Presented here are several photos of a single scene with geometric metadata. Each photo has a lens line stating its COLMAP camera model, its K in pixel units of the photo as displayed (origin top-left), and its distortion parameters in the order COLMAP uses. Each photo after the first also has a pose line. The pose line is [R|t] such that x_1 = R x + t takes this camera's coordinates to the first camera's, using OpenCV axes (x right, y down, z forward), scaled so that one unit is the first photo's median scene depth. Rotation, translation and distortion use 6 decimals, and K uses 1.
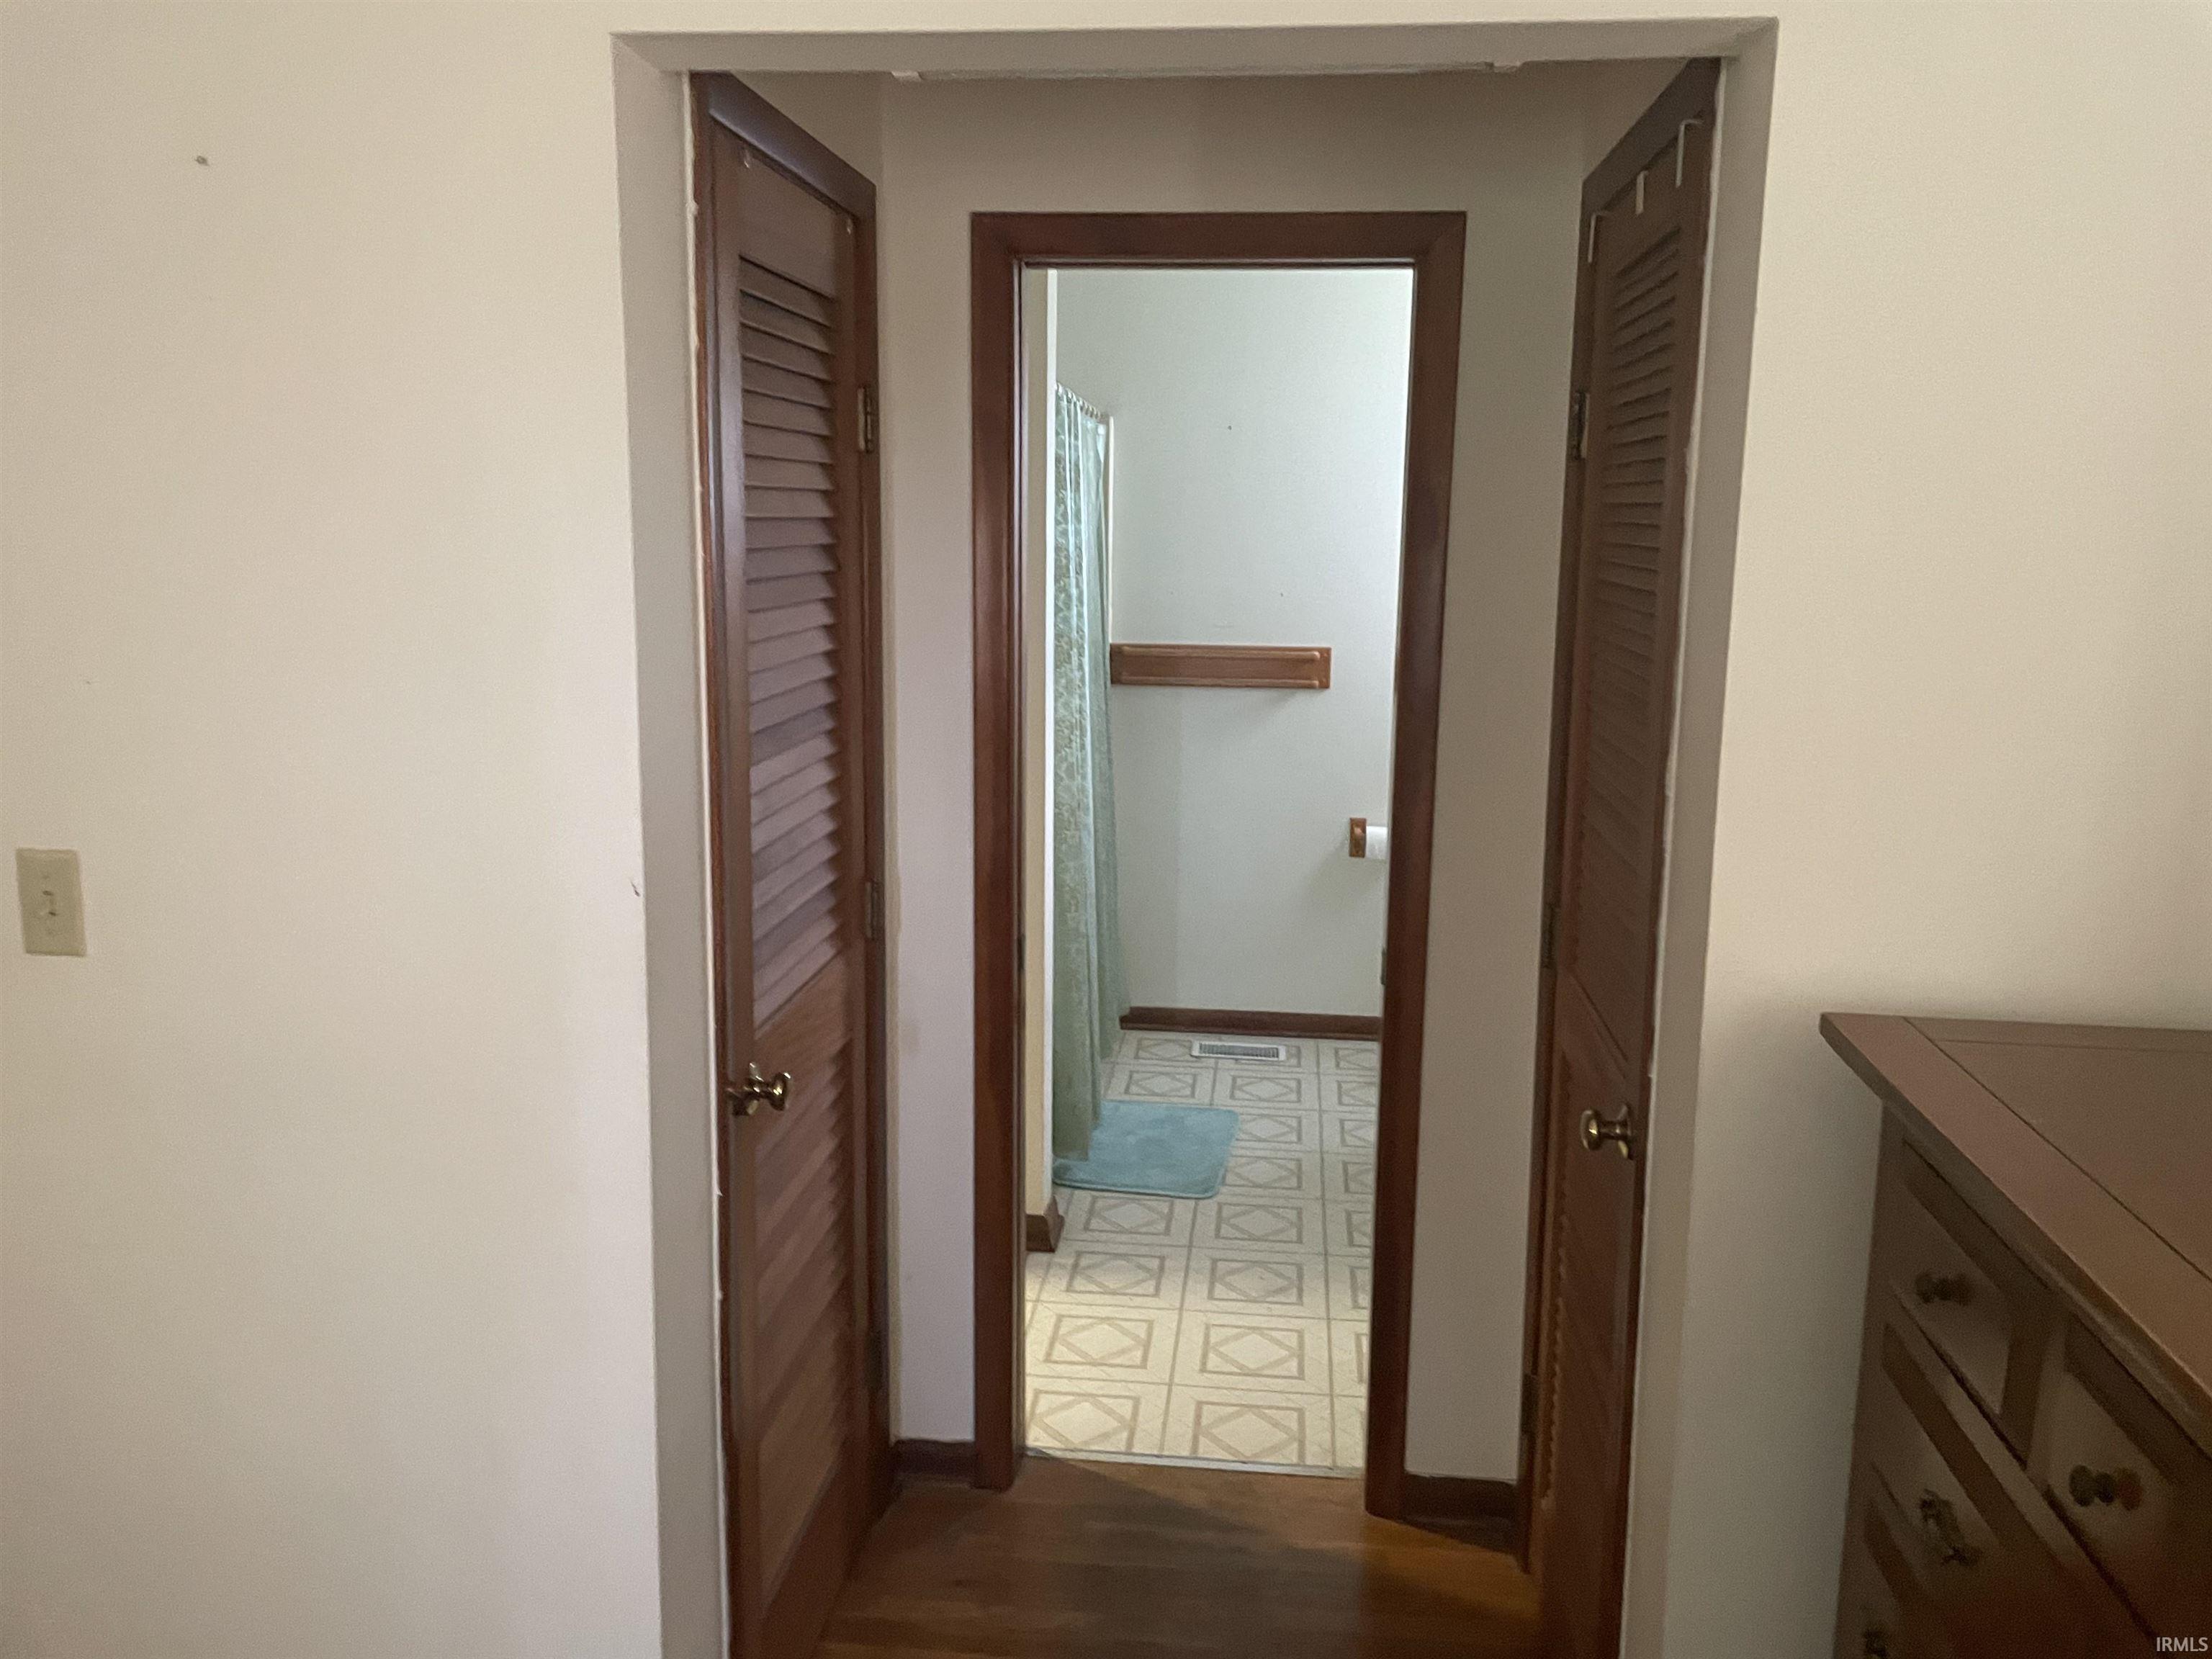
lens RADIAL K [[1671.3, 0, 1110.0], [0, 1671.3, 832.3], [0, 0, 1]] dist [0.089954, -0.115642]
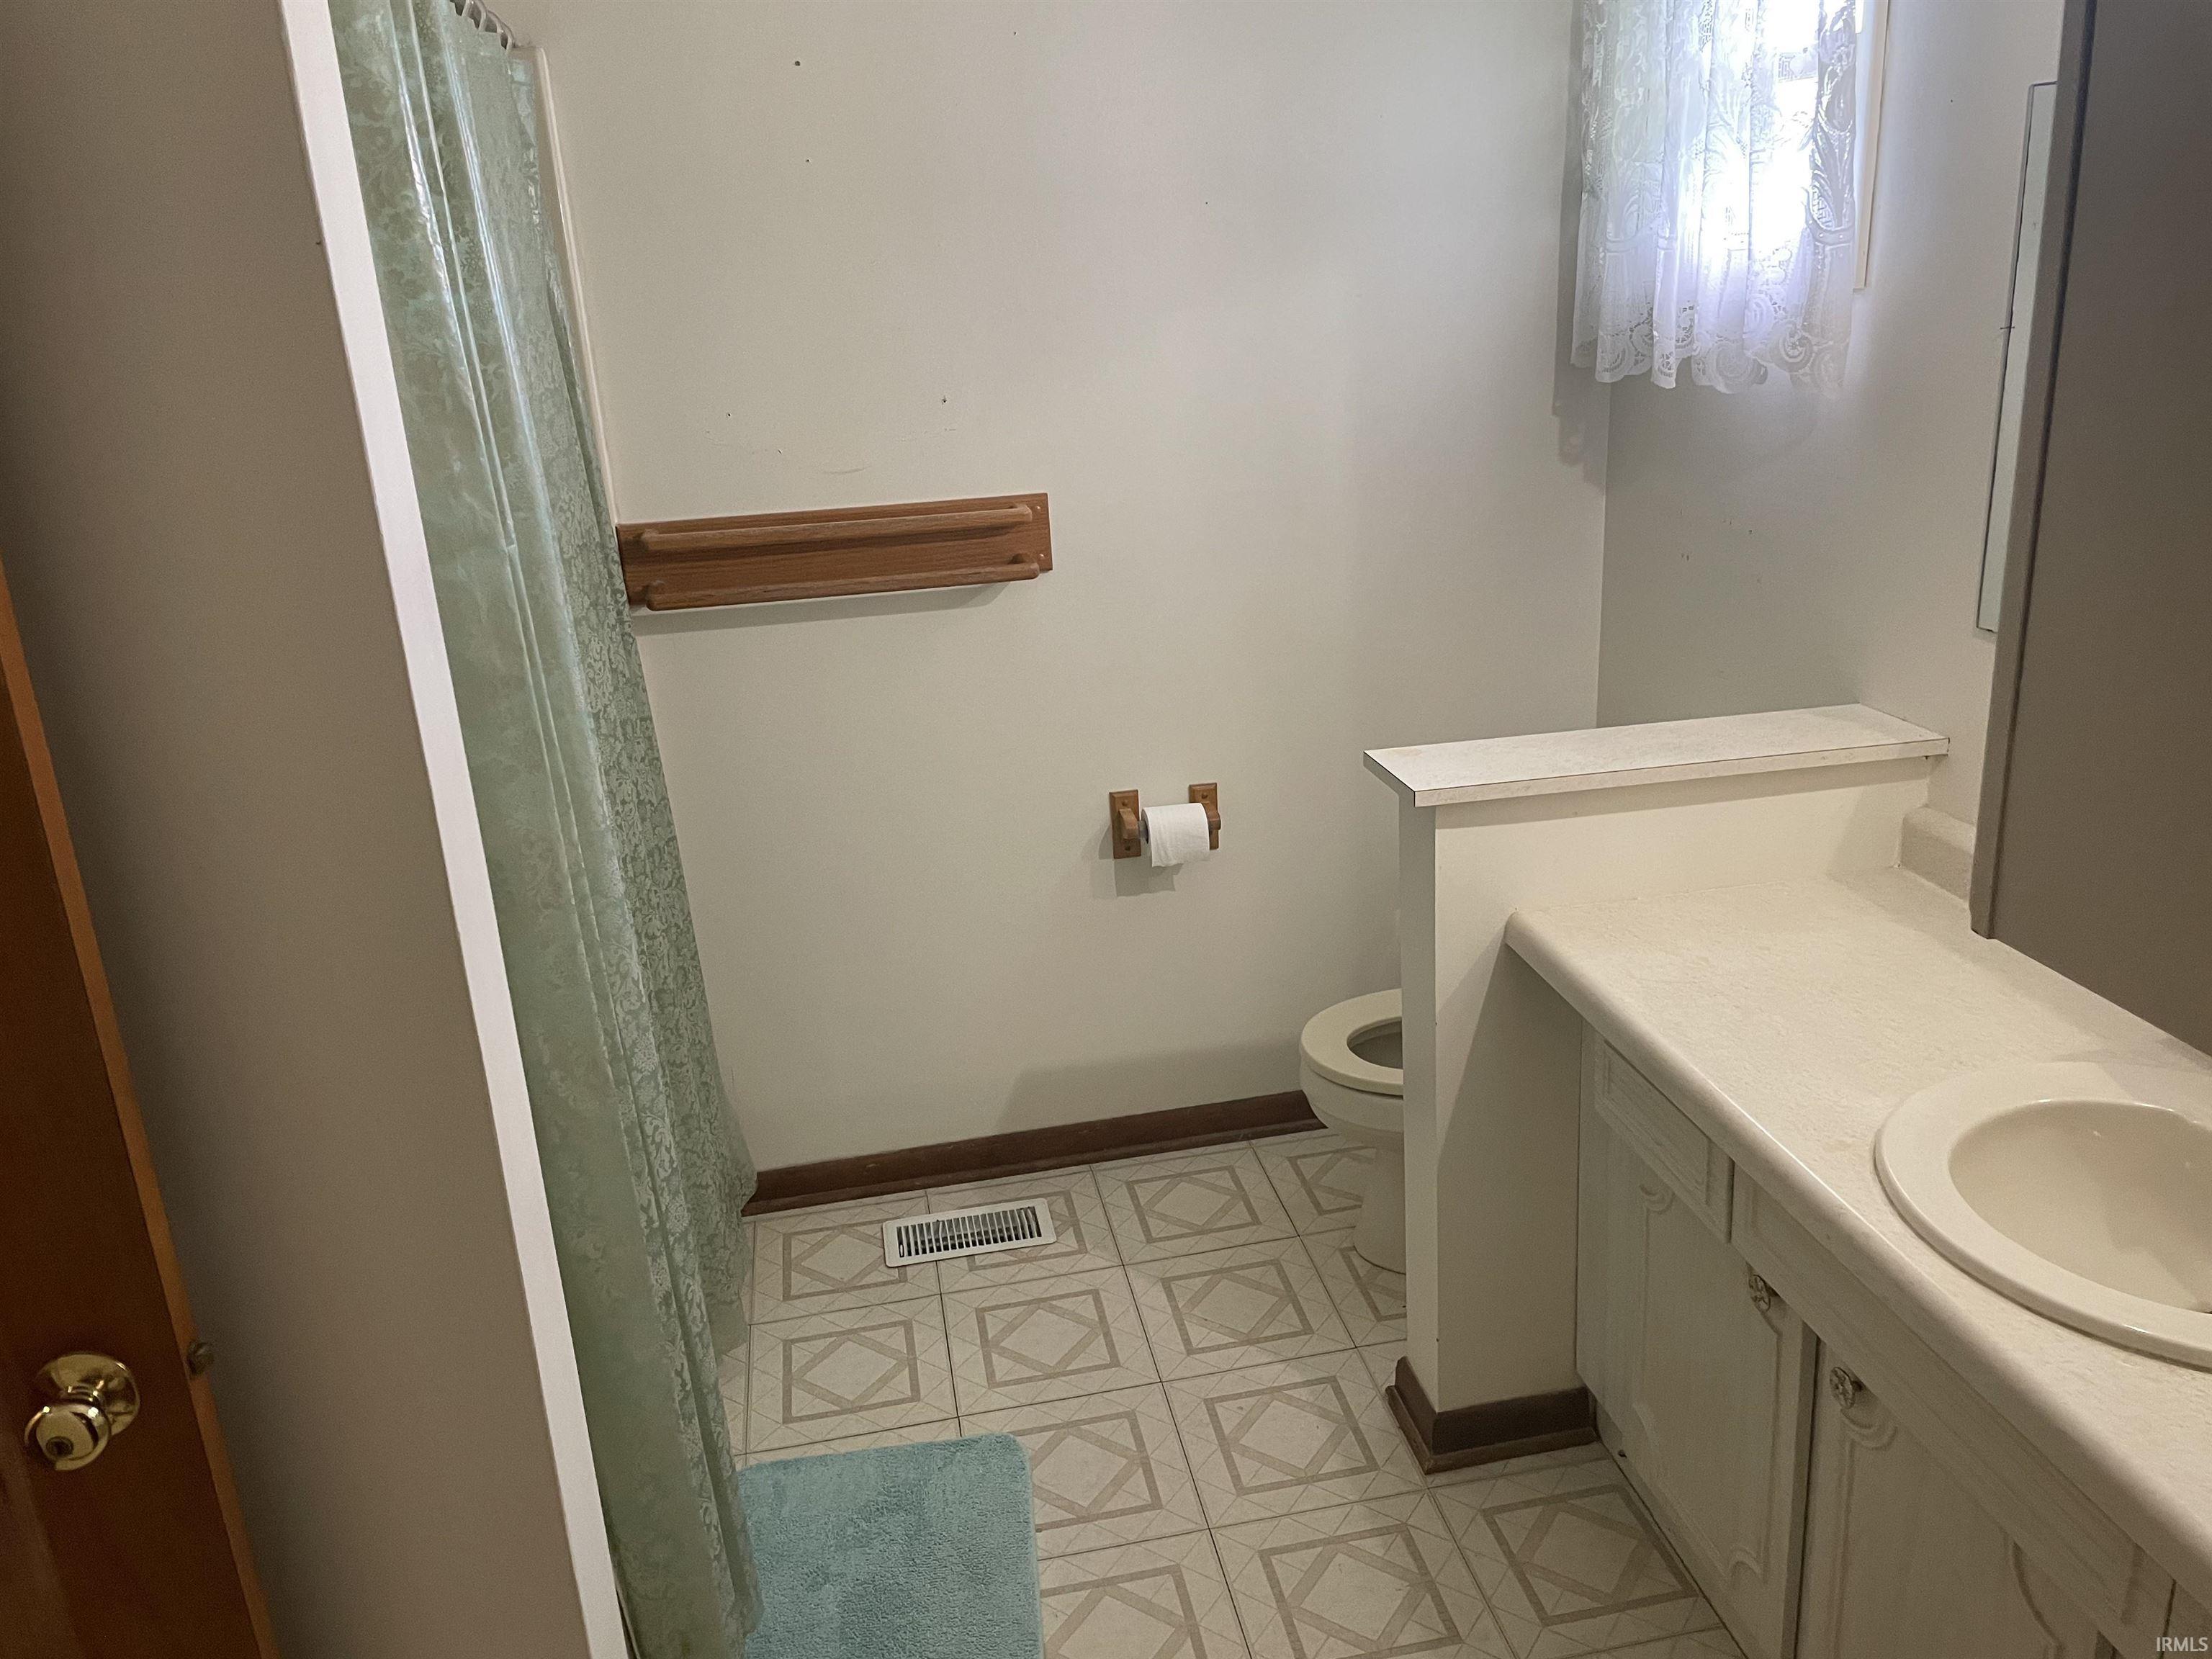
lens RADIAL K [[1671.3, 0, 1121.0], [0, 1671.3, 816.1], [0, 0, 1]] dist [0.089954, -0.115642]
pose [[0.955305, -0.149530, 0.255017, 0.002705], [0.112510, 0.981627, 0.154113, -0.088927], [-0.273376, -0.118533, 0.954576, 0.471044]]
